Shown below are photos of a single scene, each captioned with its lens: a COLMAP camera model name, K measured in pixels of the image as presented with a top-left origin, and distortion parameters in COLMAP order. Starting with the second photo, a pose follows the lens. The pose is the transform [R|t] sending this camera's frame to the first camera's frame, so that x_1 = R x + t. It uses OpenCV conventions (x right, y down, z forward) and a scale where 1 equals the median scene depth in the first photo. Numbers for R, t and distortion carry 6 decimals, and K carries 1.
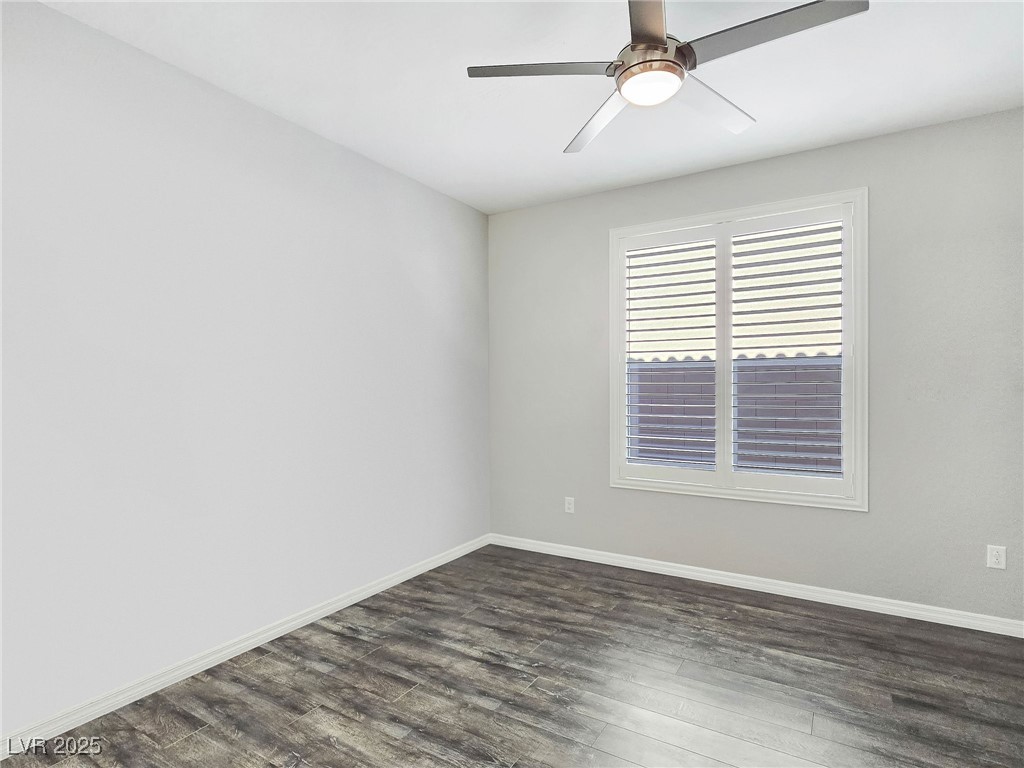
lens RADIAL K [[544.2, 0, 510.8], [0, 544.2, 382.2], [0, 0, 1]] dist [-0.004797, -0.002526]
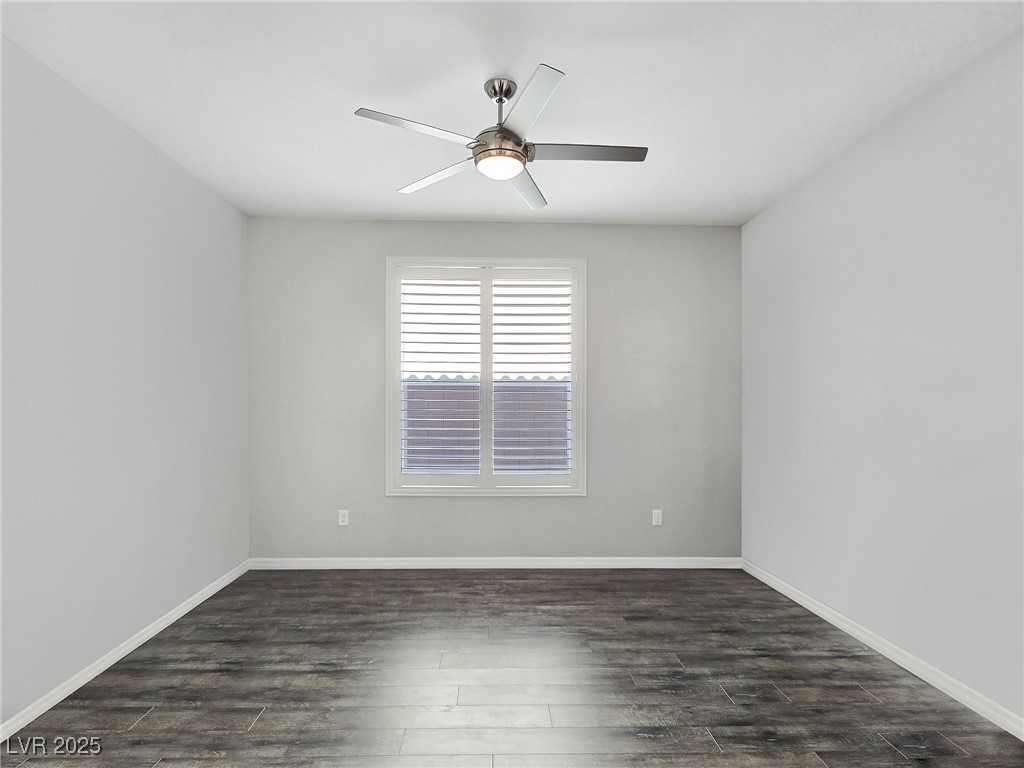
lens RADIAL K [[544.2, 0, 514.1], [0, 544.2, 389.8], [0, 0, 1]] dist [-0.004797, -0.002526]
pose [[0.833432, 0.020402, 0.552245, -0.269843], [-0.013073, 0.999767, -0.017205, -0.002582], [-0.552467, 0.007120, 0.833504, -0.046746]]
